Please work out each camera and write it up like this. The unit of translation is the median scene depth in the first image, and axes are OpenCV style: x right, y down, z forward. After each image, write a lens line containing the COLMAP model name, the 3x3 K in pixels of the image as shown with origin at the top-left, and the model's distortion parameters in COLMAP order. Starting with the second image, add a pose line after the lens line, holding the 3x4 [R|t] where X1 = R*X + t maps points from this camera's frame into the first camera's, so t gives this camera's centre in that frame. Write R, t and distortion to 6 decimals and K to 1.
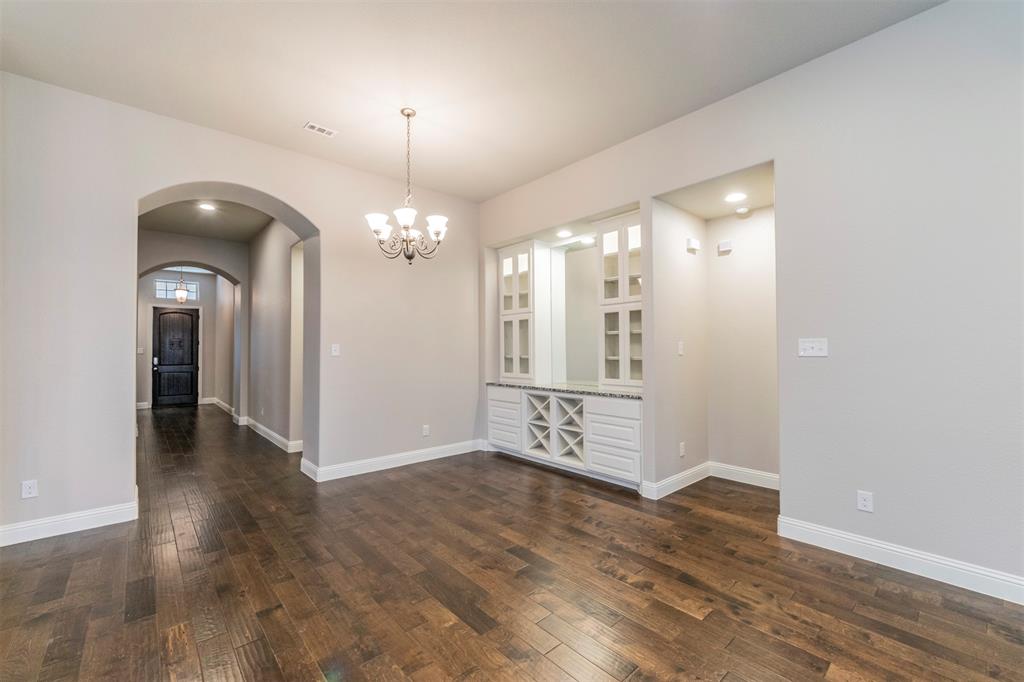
lens RADIAL K [[421.3, 0, 512.0], [0, 421.3, 341.0], [0, 0, 1]] dist [0.008902, -0.003738]
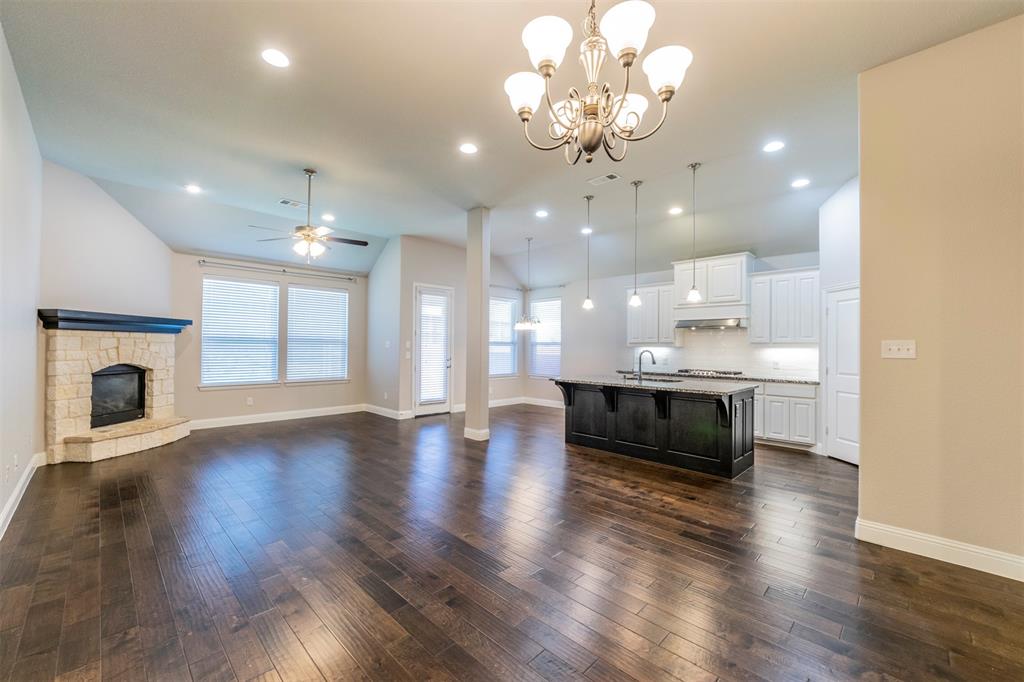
lens RADIAL K [[412.7, 0, 512.0], [0, 412.7, 341.0], [0, 0, 1]] dist [-0.003220, 0.000305]
pose [[-0.998009, -0.003561, -0.062965, -0.094488], [-0.001496, 0.999461, -0.032806, 0.023086], [0.063048, -0.032647, -0.997476, 1.058139]]
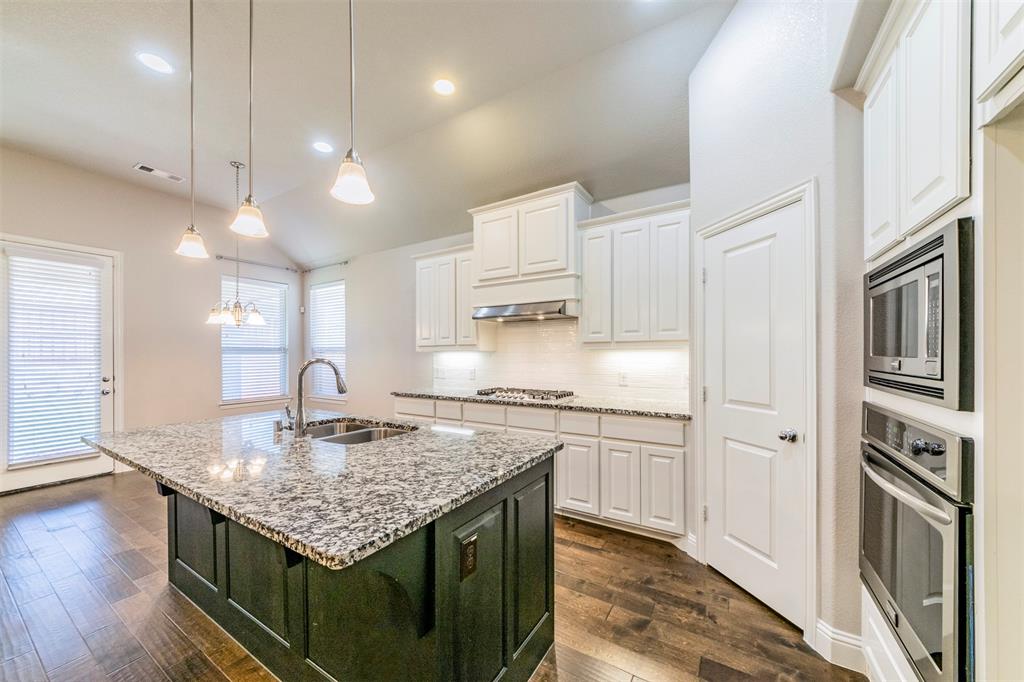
lens RADIAL K [[369.5, 0, 514.6], [0, 369.5, 353.6], [0, 0, 1]] dist [0.001557, 0.000059]
pose [[-0.956846, 0.010602, -0.290402, -0.599093], [0.016685, 0.999690, -0.018480, 0.015854], [0.290116, -0.022528, -0.956726, 0.434105]]
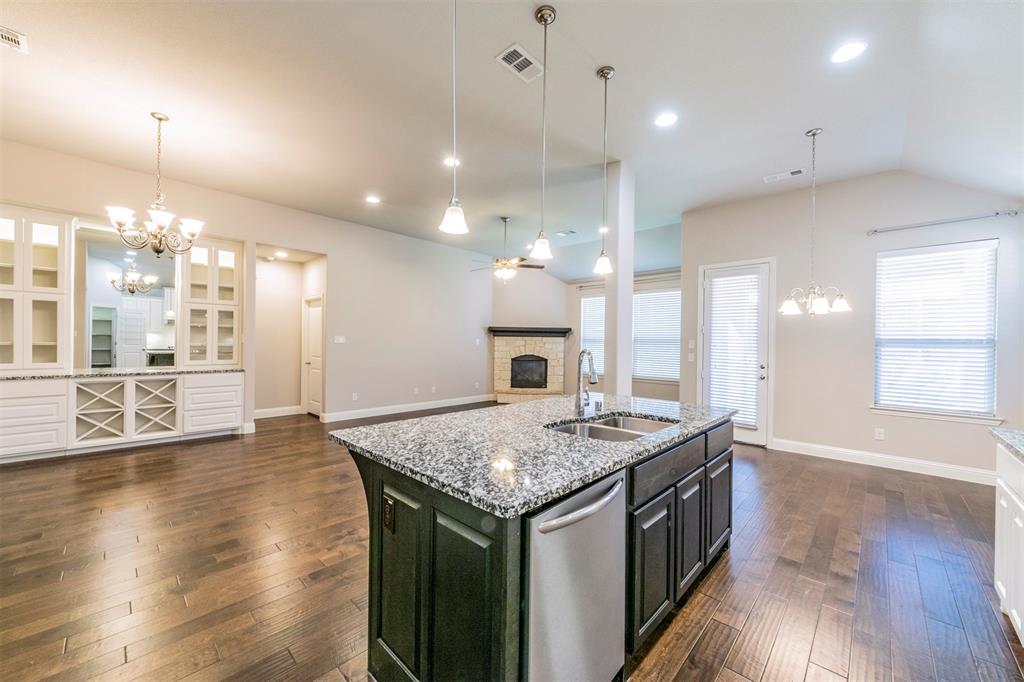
lens RADIAL K [[384.2, 0, 512.0], [0, 384.2, 341.0], [0, 0, 1]] dist [-0.000828, 0.000173]
pose [[-0.082894, 0.009718, 0.996511, -0.949557], [-0.034535, 0.999324, -0.012618, 0.010083], [-0.995960, -0.035461, -0.082502, 0.121041]]
